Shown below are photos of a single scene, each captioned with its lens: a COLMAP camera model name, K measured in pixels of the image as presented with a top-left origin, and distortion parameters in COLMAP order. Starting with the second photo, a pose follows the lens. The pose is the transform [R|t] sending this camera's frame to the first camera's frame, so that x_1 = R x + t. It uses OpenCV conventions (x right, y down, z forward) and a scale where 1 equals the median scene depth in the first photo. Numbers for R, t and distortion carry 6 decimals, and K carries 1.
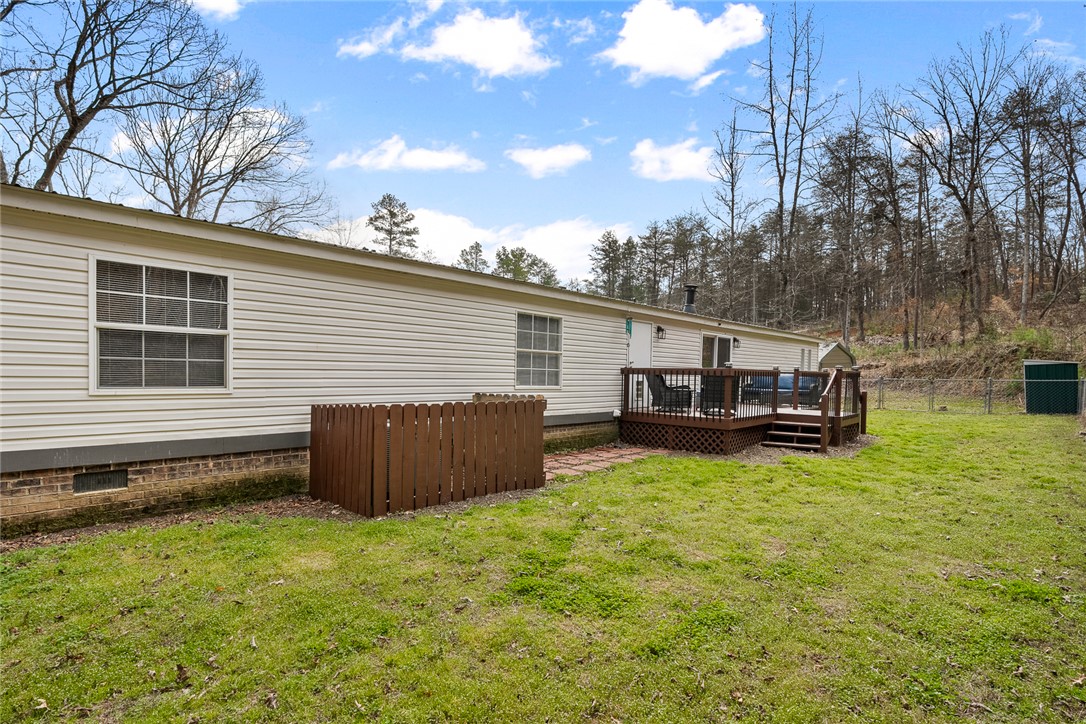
lens RADIAL K [[494.5, 0, 520.6], [0, 494.5, 384.0], [0, 0, 1]] dist [-0.000078, -0.000079]
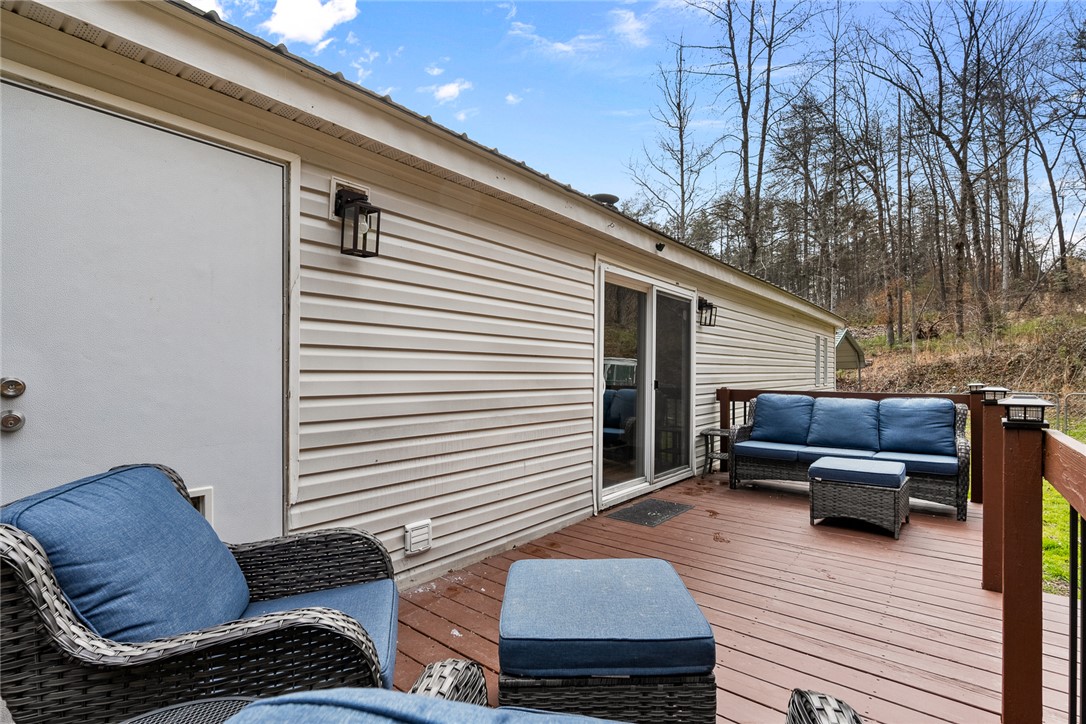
lens RADIAL K [[500.3, 0, 557.0], [0, 500.3, 367.0], [0, 0, 1]] dist [-0.002035, -0.000536]
pose [[0.987891, -0.012604, 0.154638, 0.135854], [0.017924, 0.999293, -0.033056, -0.016510], [-0.154112, 0.035427, 0.987418, 0.329063]]
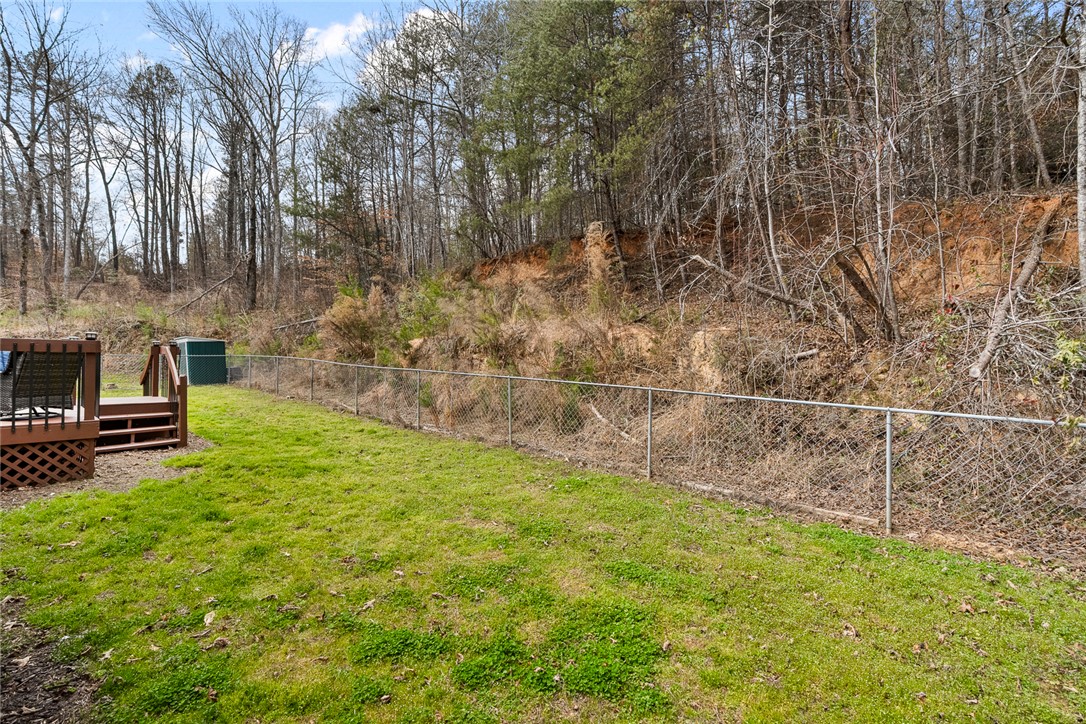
lens RADIAL K [[500.3, 0, 557.0], [0, 500.3, 367.0], [0, 0, 1]] dist [-0.002035, -0.000536]
pose [[-0.094692, -0.025571, 0.995178, -0.087039], [0.004452, 0.999649, 0.026110, -0.003861], [-0.995497, 0.006902, -0.094545, 0.150313]]
